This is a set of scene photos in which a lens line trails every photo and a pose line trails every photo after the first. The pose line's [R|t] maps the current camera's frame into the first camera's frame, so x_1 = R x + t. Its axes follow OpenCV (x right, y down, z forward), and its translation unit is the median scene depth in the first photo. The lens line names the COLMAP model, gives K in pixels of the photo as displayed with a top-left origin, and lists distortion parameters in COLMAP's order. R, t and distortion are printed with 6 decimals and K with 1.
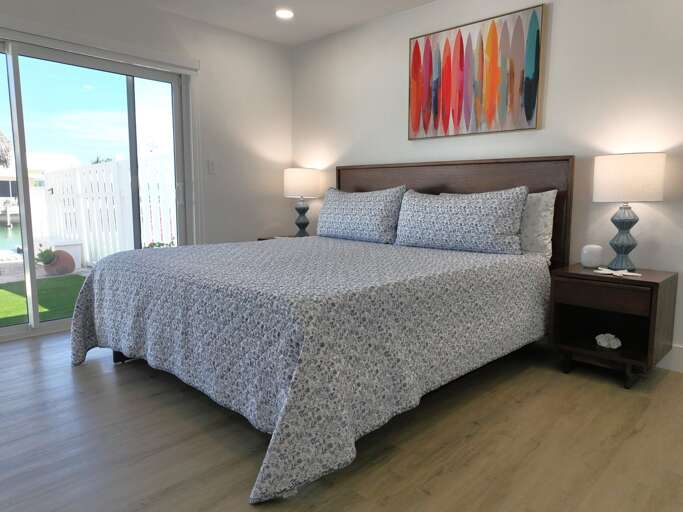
lens RADIAL K [[489.4, 0, 349.8], [0, 489.4, 260.5], [0, 0, 1]] dist [-0.012734, 0.018989]
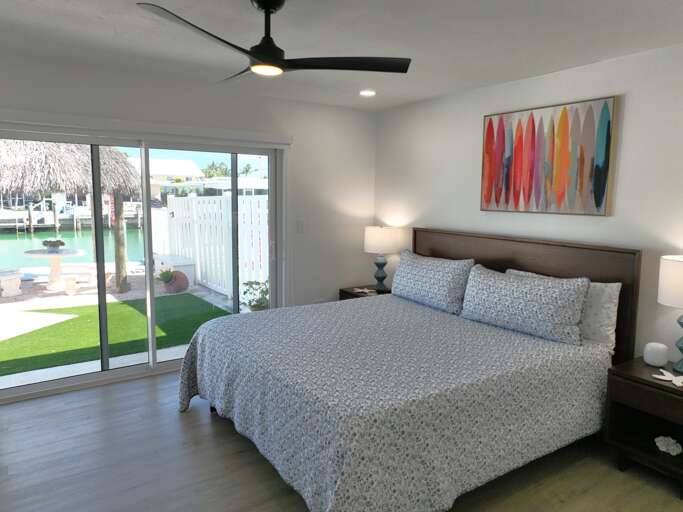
lens RADIAL K [[489.4, 0, 342.8], [0, 489.4, 257.7], [0, 0, 1]] dist [-0.012734, 0.018989]
pose [[0.976936, 0.033663, -0.210863, 0.066364], [-0.034731, 0.999396, -0.001365, -0.159249], [0.210690, 0.008657, 0.977515, -0.095496]]
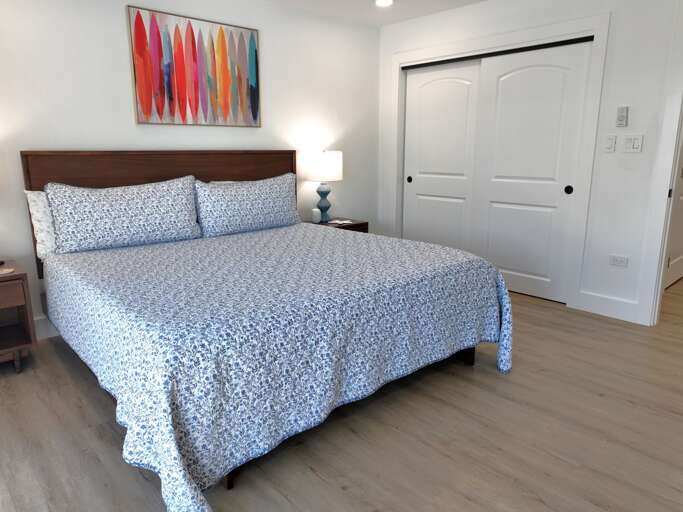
lens RADIAL K [[489.4, 0, 344.6], [0, 489.4, 259.3], [0, 0, 1]] dist [-0.012734, 0.018989]
pose [[0.063057, -0.224508, 0.972430, -0.917116], [0.138634, 0.966893, 0.214240, -0.173459], [-0.988334, 0.121302, 0.092094, 0.684418]]
